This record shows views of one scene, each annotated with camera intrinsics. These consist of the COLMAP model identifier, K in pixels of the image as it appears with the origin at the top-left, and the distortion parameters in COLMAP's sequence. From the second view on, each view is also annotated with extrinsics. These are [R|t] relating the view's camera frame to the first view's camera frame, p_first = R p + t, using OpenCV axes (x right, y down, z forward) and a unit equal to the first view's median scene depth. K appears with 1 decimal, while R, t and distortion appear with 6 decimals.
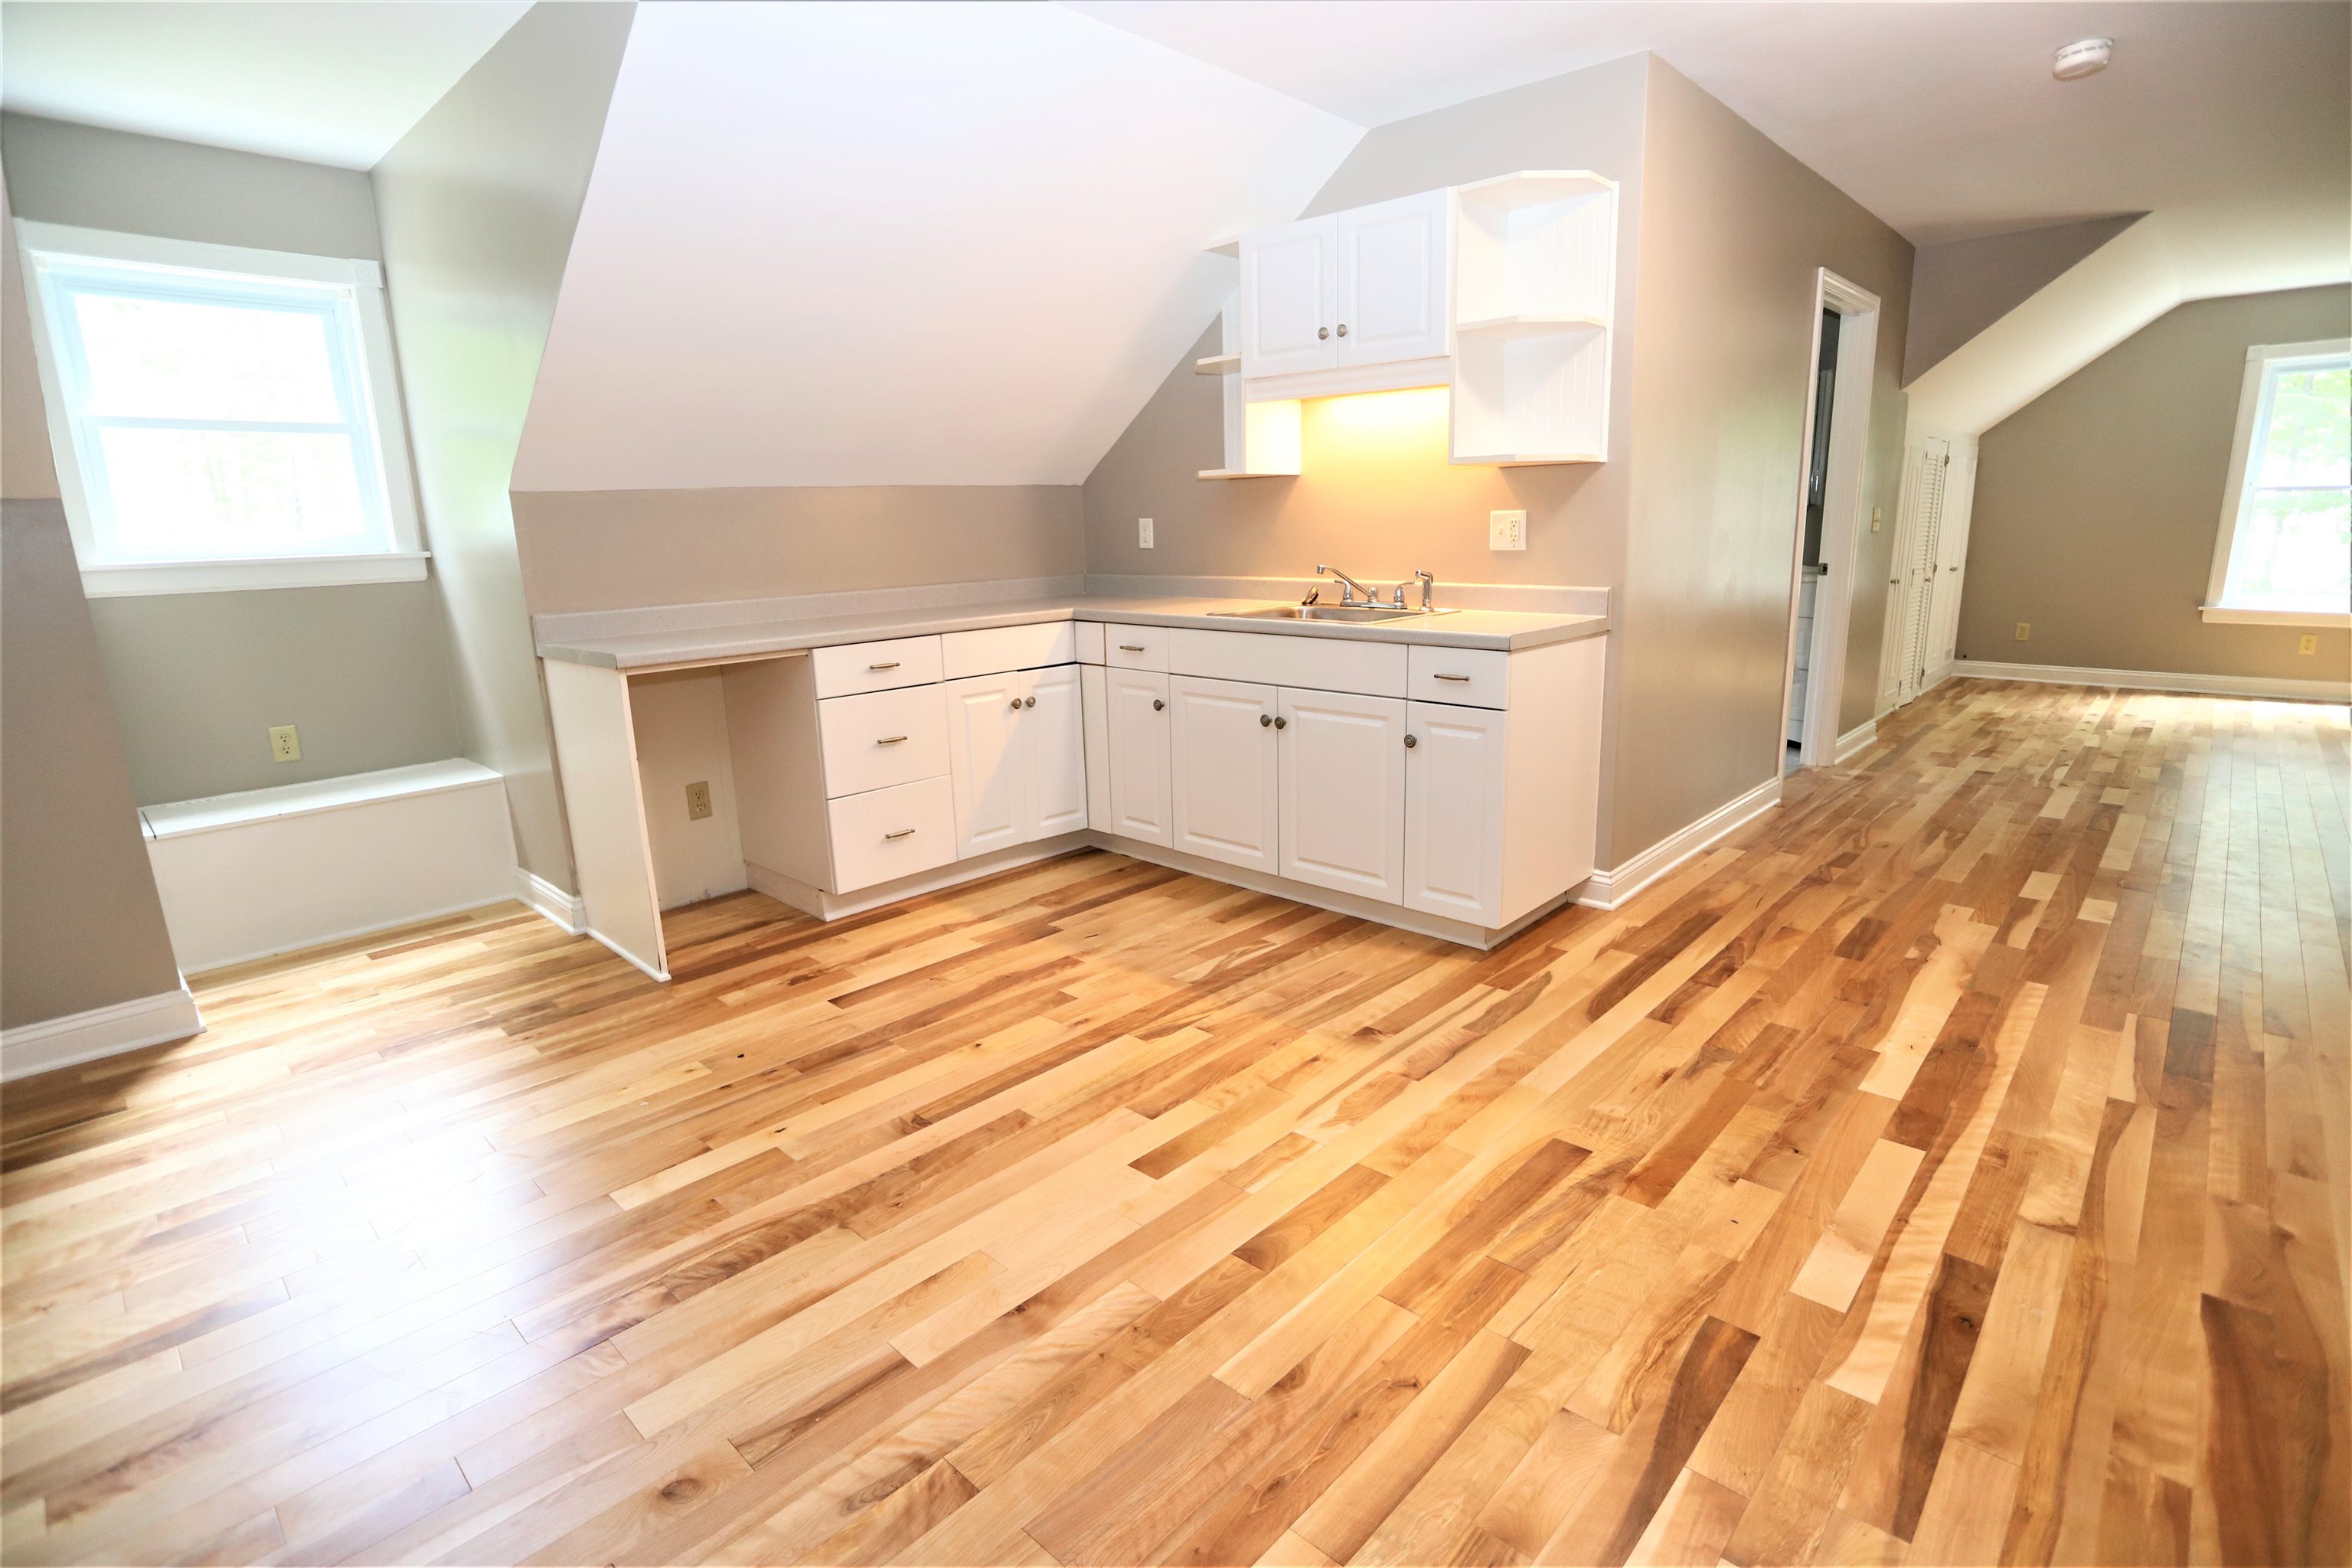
lens RADIAL K [[1143.5, 0, 1184.7], [0, 1143.5, 780.6], [0, 0, 1]] dist [-0.066517, 0.027397]
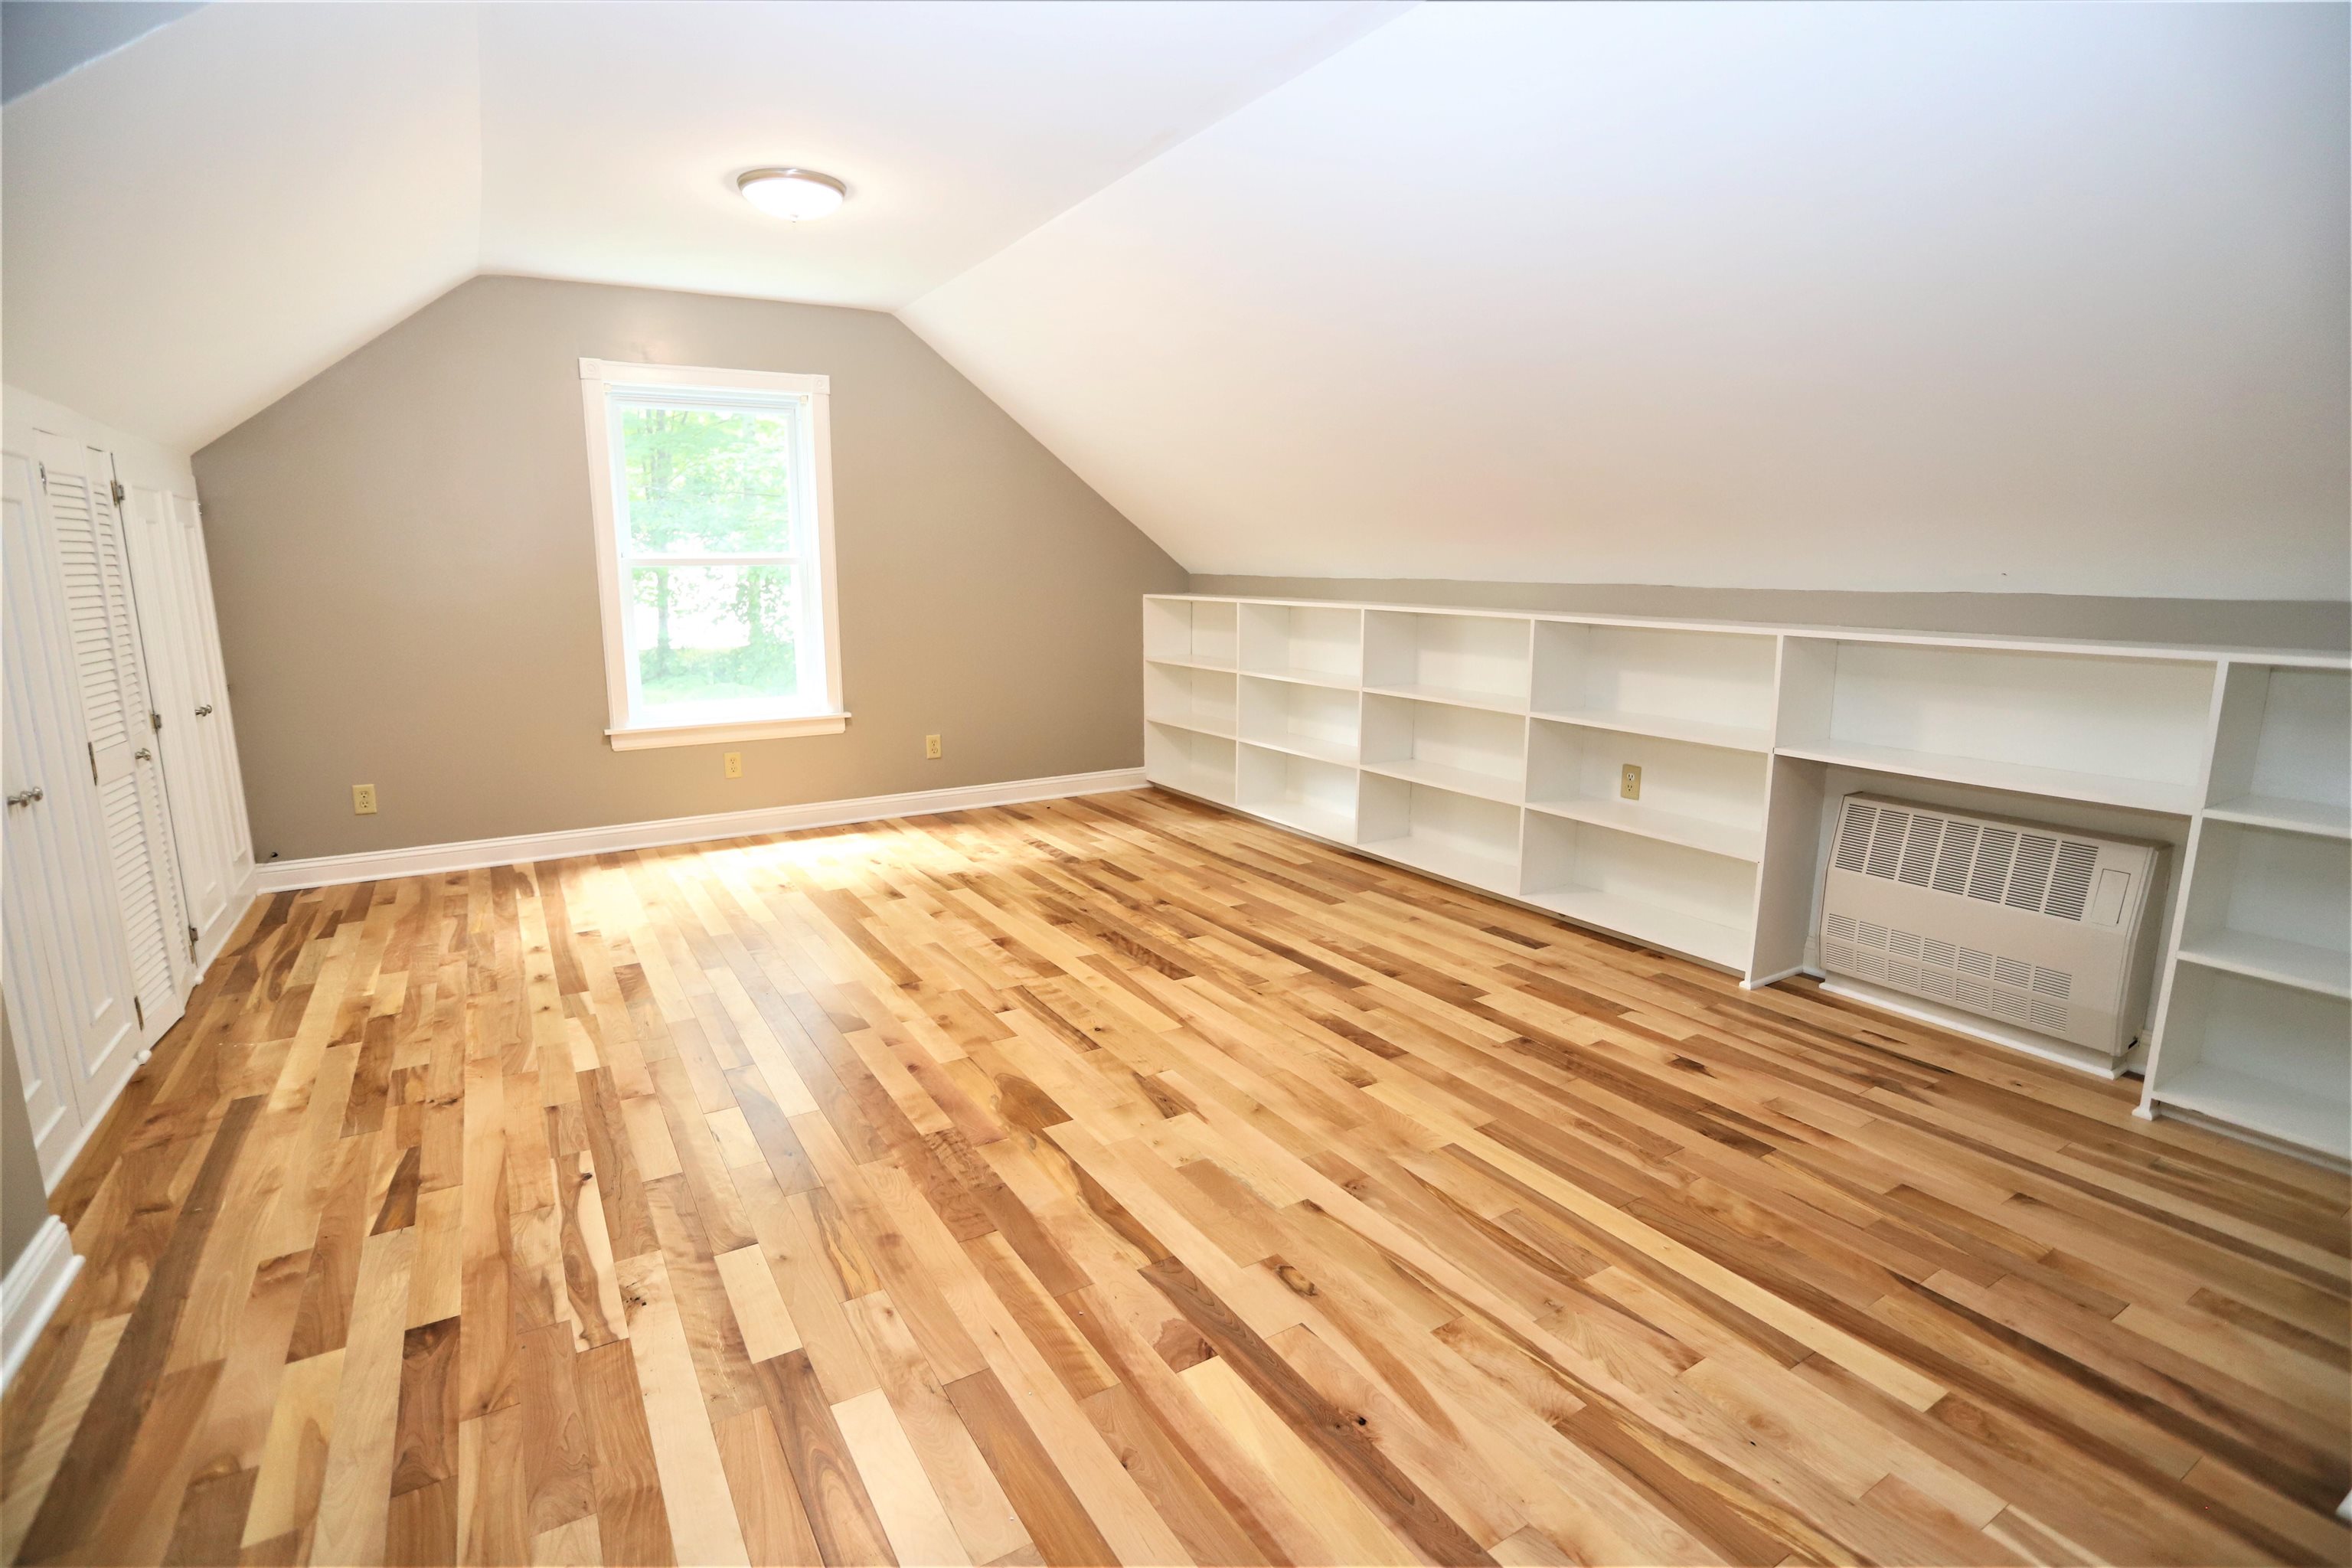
lens RADIAL K [[1143.5, 0, 1184.7], [0, 1143.5, 780.6], [0, 0, 1]] dist [-0.066517, 0.027397]
pose [[0.262731, -0.156323, 0.952122, 0.343855], [0.214698, 0.971520, 0.100264, -0.120692], [-0.940679, 0.178076, 0.288811, 0.465412]]
